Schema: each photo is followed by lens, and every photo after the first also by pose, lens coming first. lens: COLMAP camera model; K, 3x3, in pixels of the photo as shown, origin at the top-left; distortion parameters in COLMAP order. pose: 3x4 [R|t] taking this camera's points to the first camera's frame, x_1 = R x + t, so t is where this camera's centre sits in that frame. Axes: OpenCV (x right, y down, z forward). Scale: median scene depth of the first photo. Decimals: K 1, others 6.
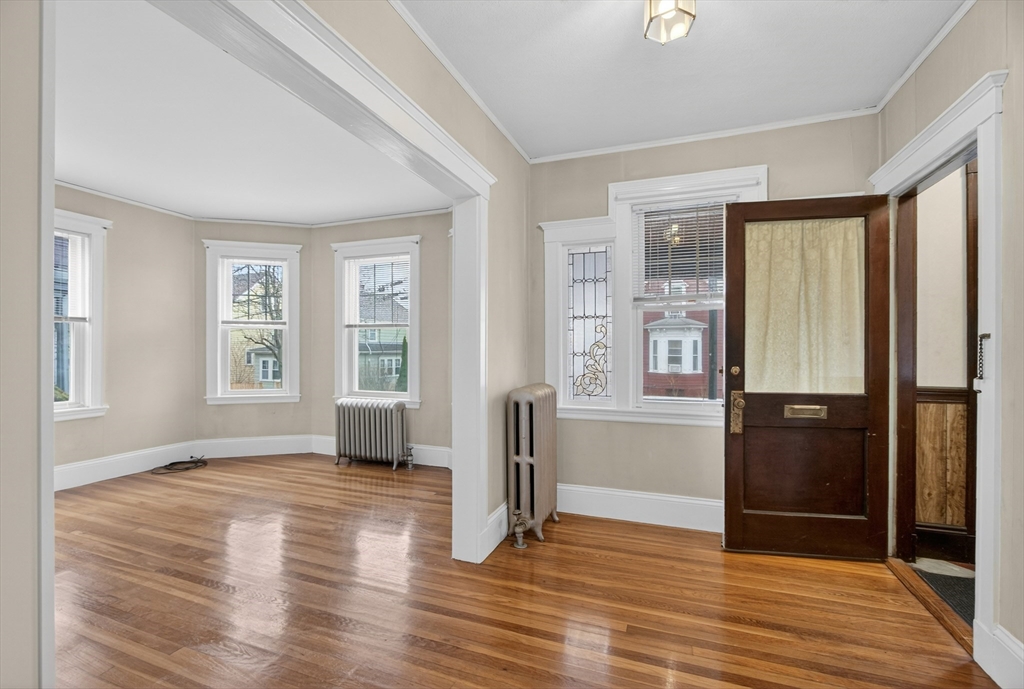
lens RADIAL K [[456.2, 0, 506.2], [0, 456.2, 344.0], [0, 0, 1]] dist [-0.018165, 0.000829]
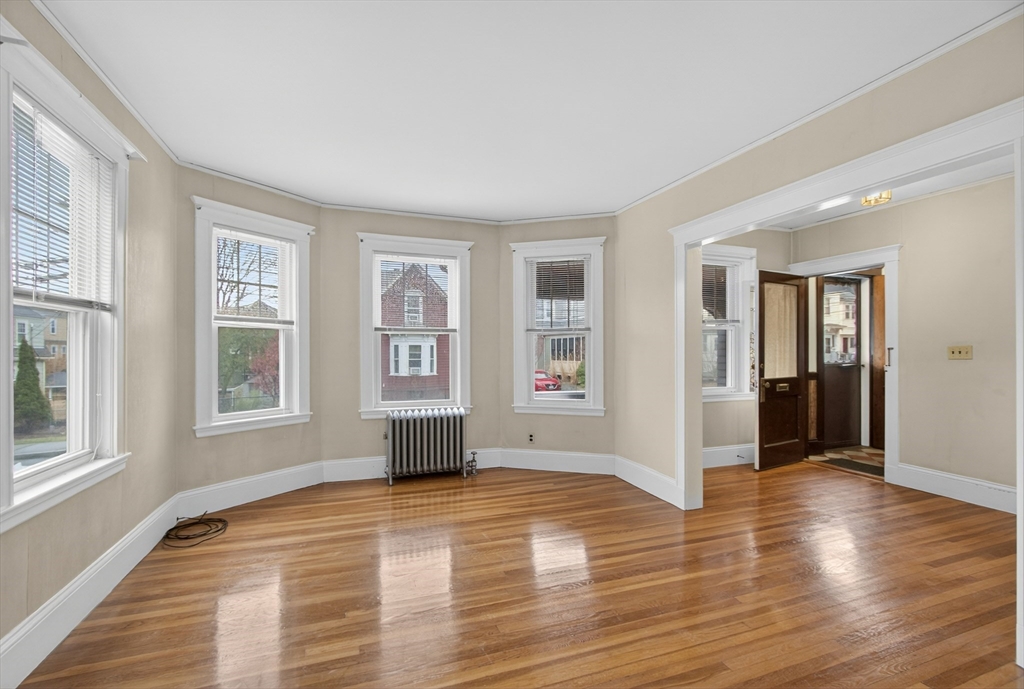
lens RADIAL K [[456.2, 0, 507.3], [0, 456.2, 350.1], [0, 0, 1]] dist [-0.018165, 0.000829]
pose [[0.755212, 0.001746, 0.655478, -0.767962], [-0.004666, 0.999985, 0.002713, -0.002554], [-0.655463, -0.005108, 0.755210, 0.180415]]
